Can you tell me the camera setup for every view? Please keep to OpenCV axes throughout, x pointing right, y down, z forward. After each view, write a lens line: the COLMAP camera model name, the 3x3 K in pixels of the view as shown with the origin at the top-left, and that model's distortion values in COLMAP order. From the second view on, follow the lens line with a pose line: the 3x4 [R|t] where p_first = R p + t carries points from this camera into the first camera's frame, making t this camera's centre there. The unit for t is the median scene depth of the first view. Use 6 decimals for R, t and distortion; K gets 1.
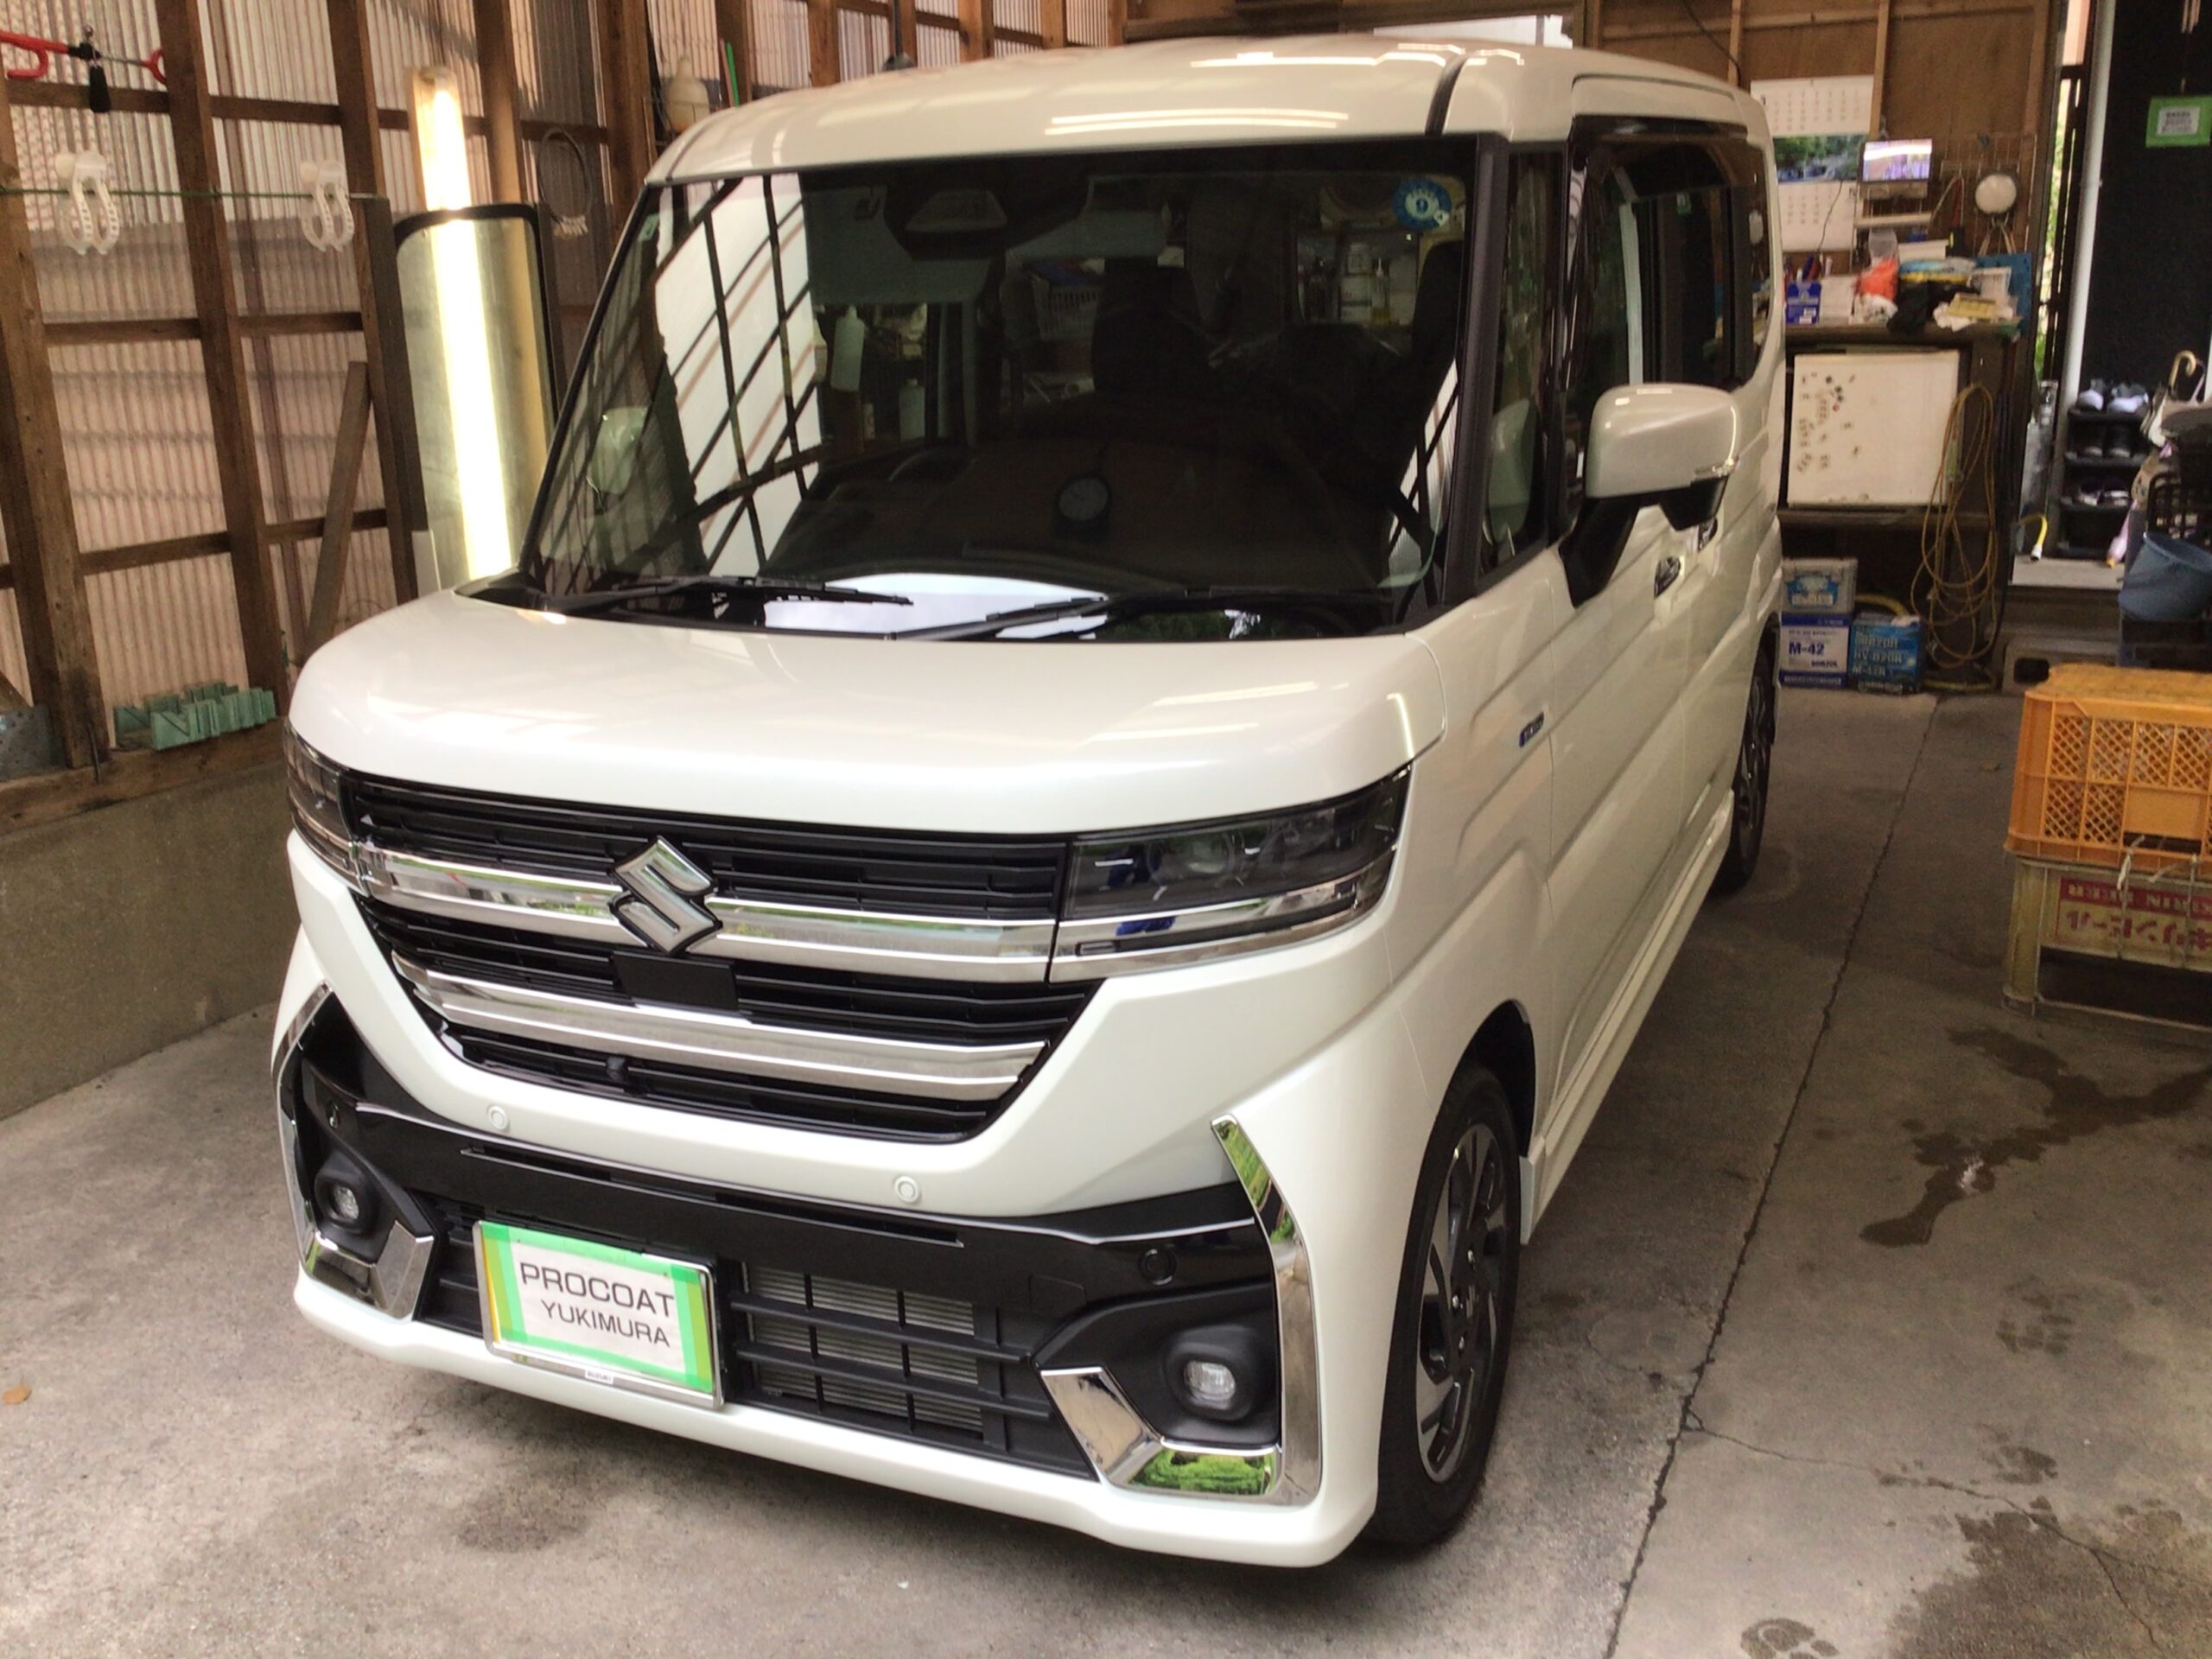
lens RADIAL K [[1972.8, 0, 1102.1], [0, 1972.8, 819.2], [0, 0, 1]] dist [0.042373, -0.084692]
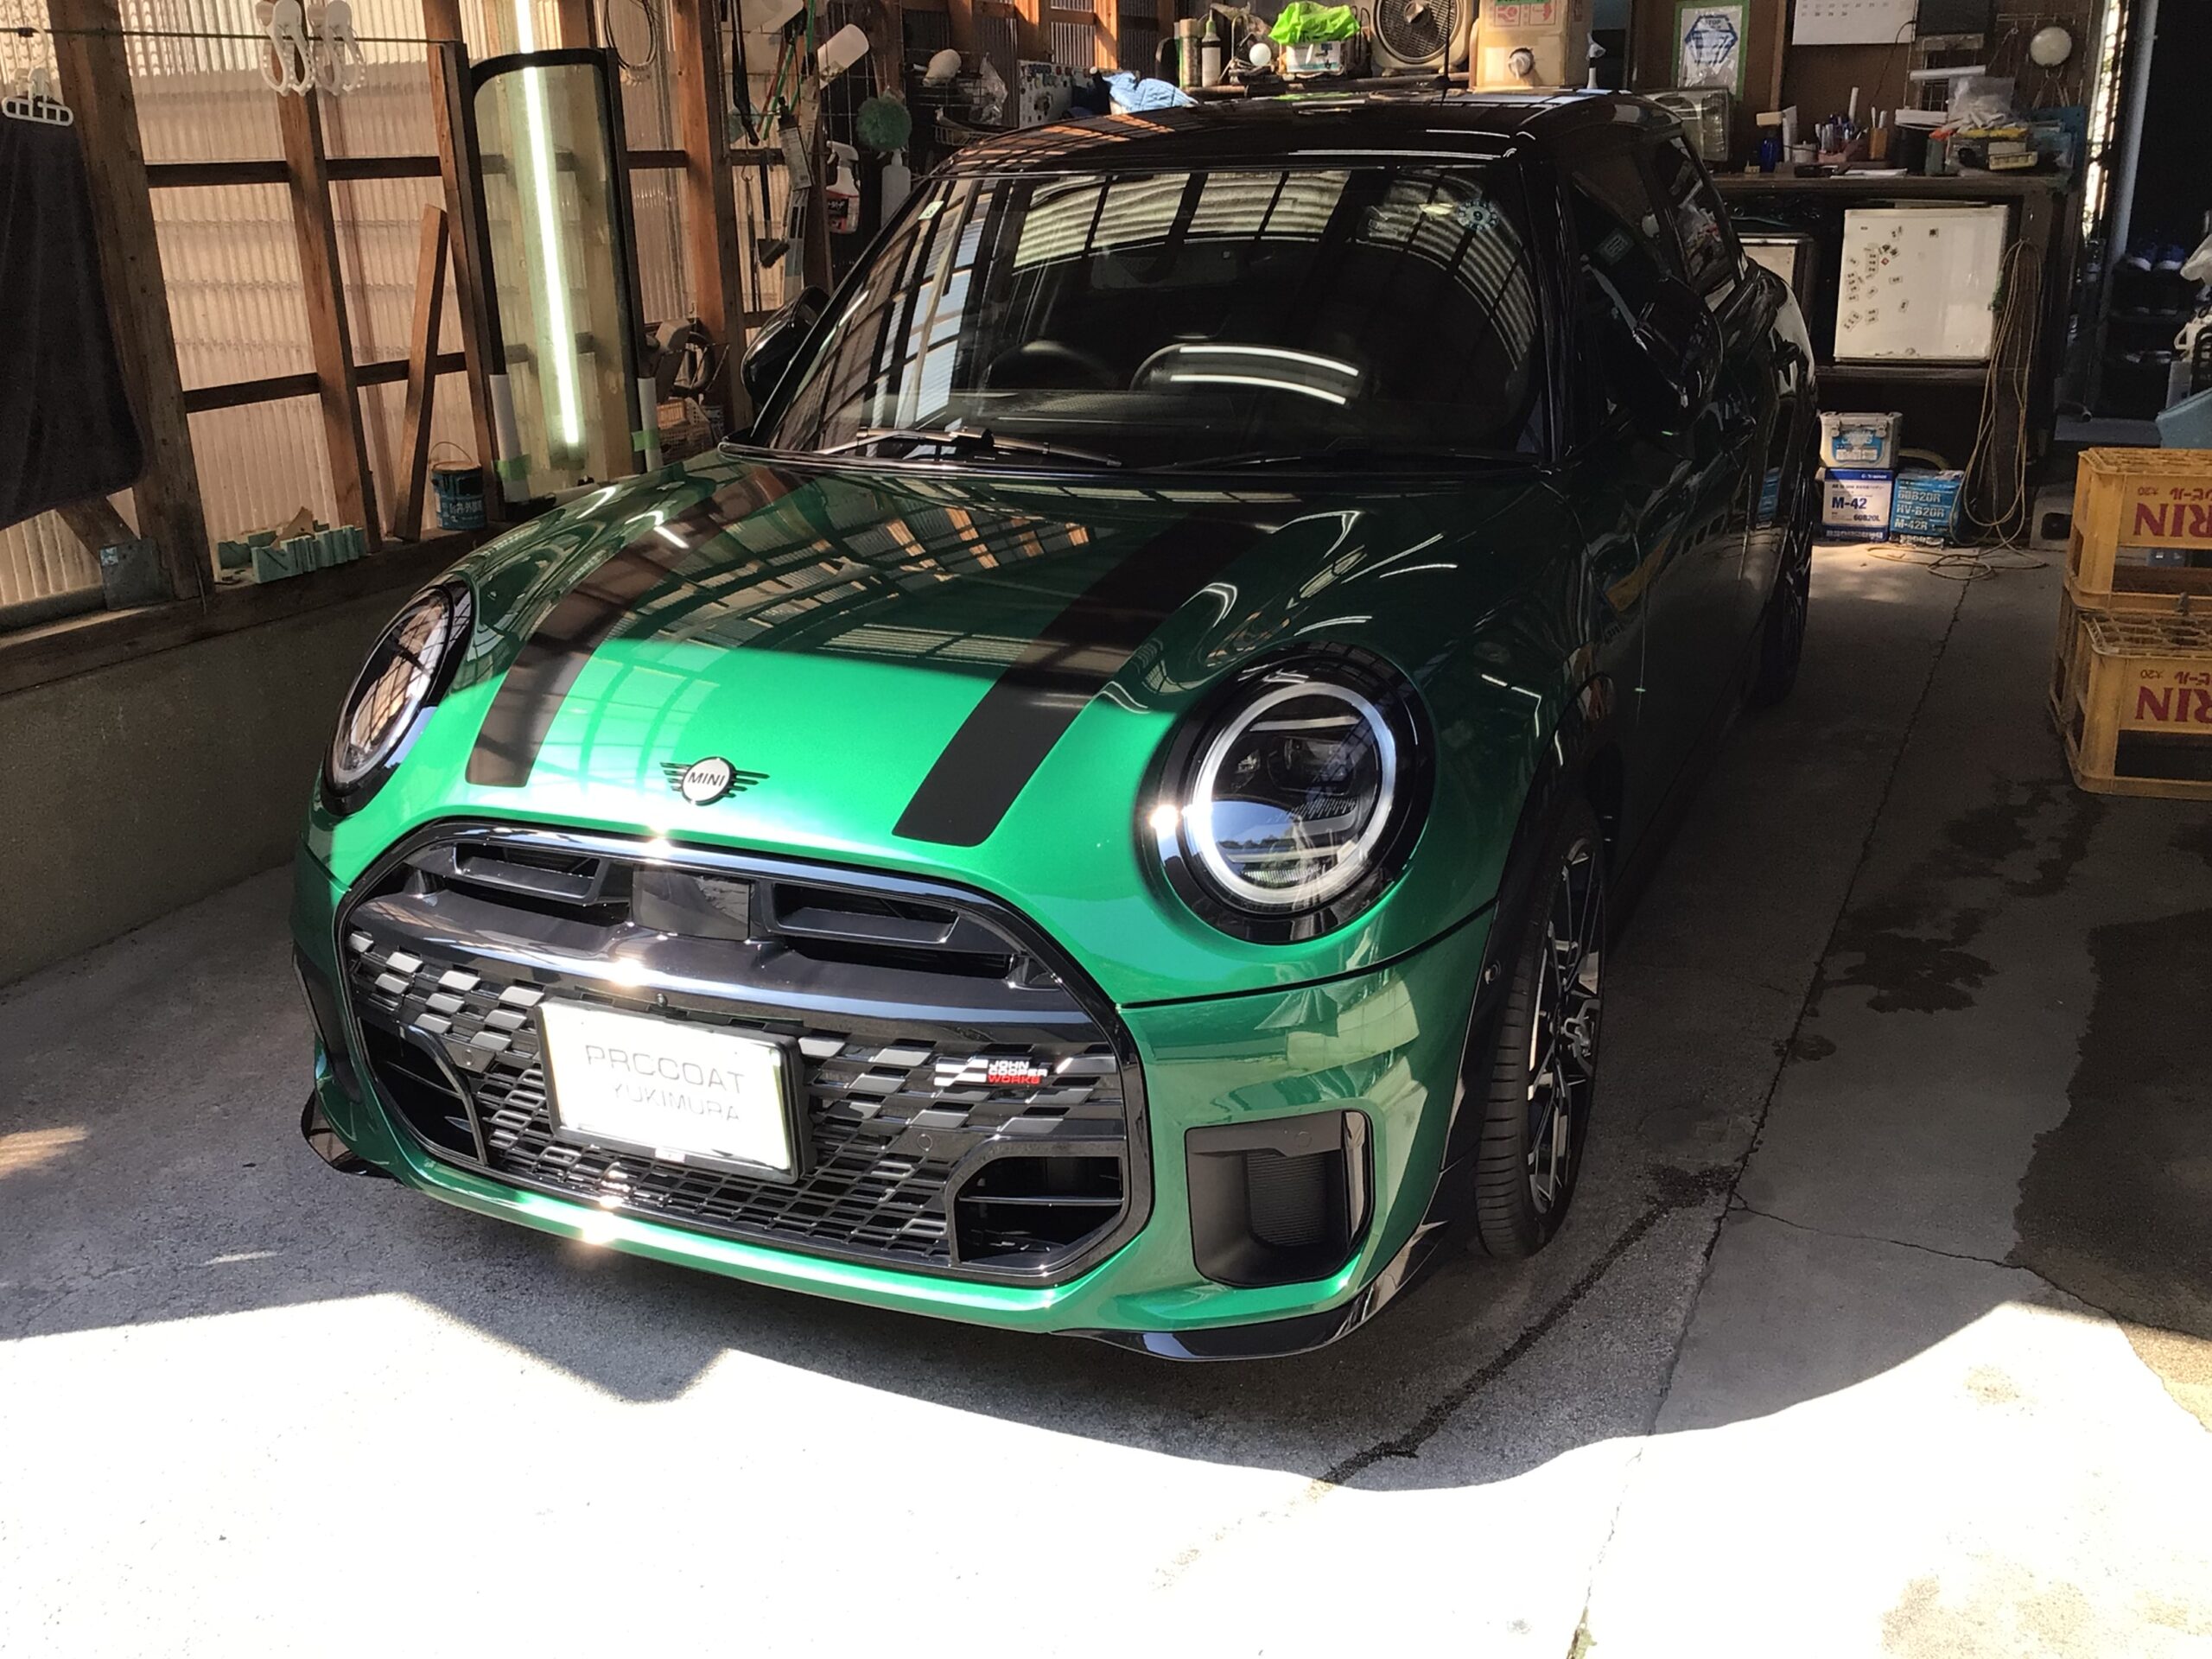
lens RADIAL K [[1972.8, 0, 1100.9], [0, 1972.8, 822.6], [0, 0, 1]] dist [0.042373, -0.084692]
pose [[0.999938, 0.005696, -0.009547, -0.022516], [-0.005060, 0.997850, 0.065344, 0.017708], [0.009899, -0.065291, 0.997817, -0.036059]]
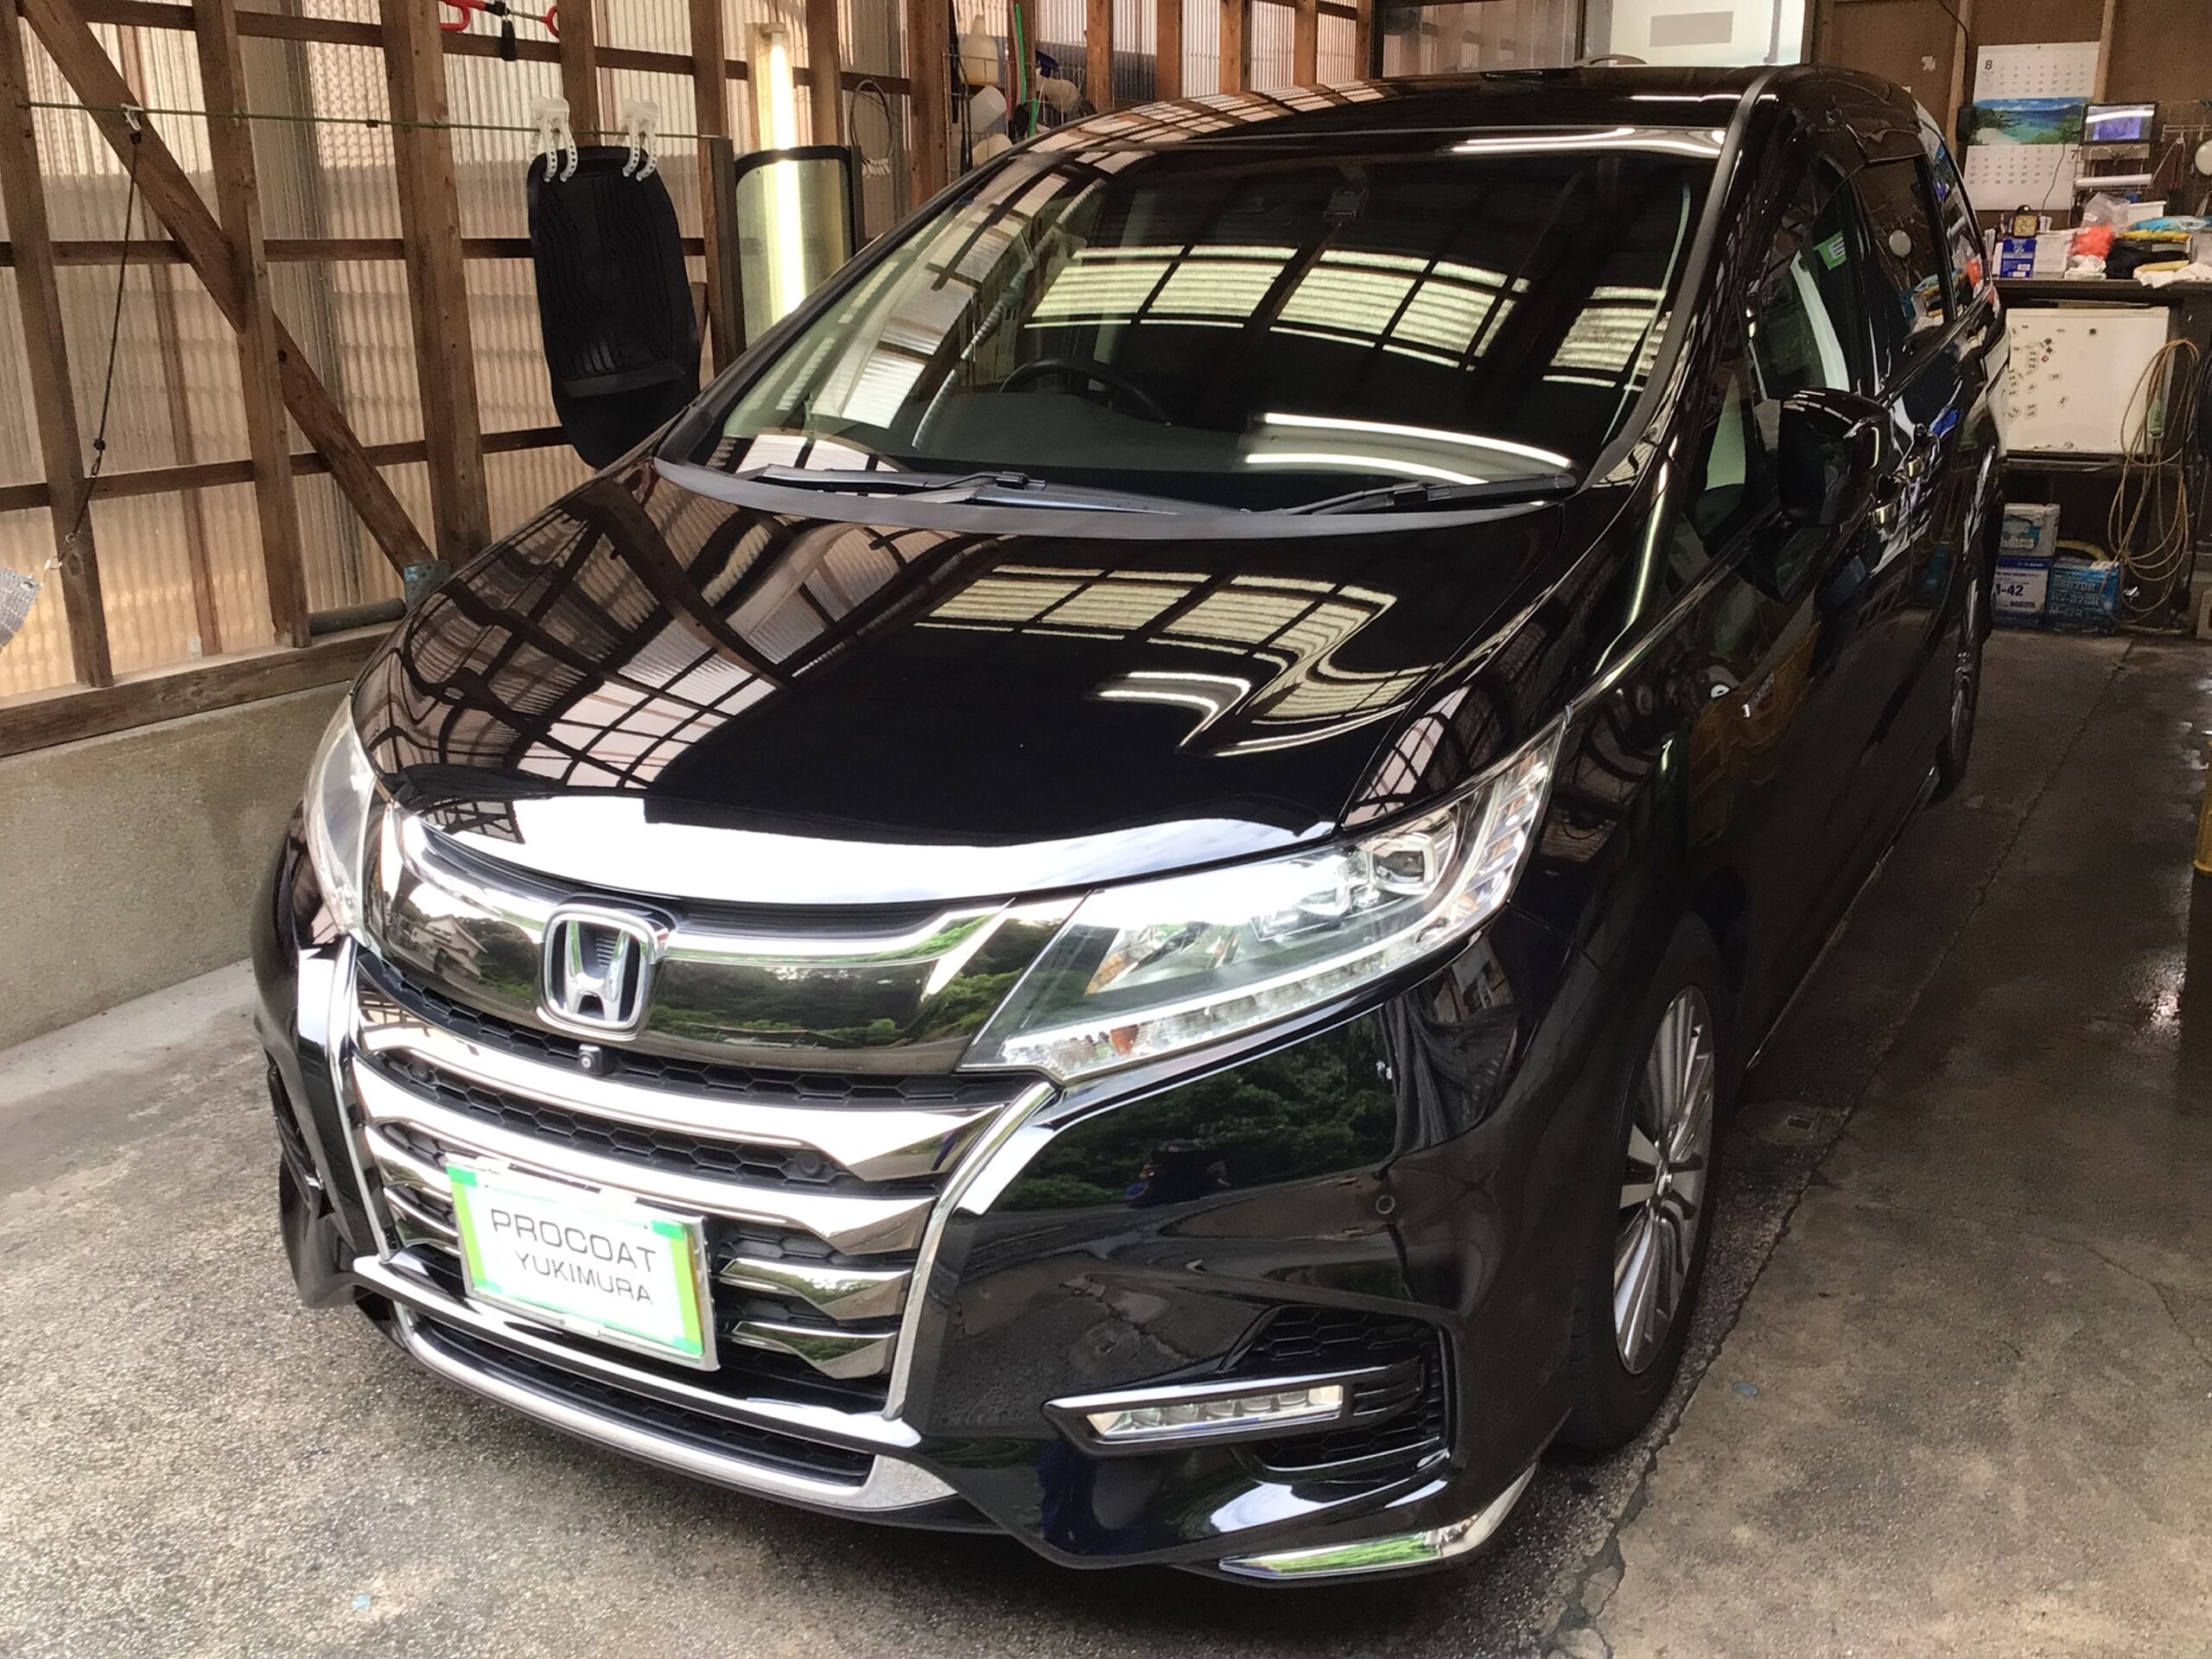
lens RADIAL K [[1972.8, 0, 1100.1], [0, 1972.8, 814.7], [0, 0, 1]] dist [0.042373, -0.084692]
pose [[0.993951, 0.045686, -0.099870, -0.013316], [-0.043924, 0.998839, 0.019770, 0.047595], [0.100657, -0.015264, 0.994804, -0.131986]]
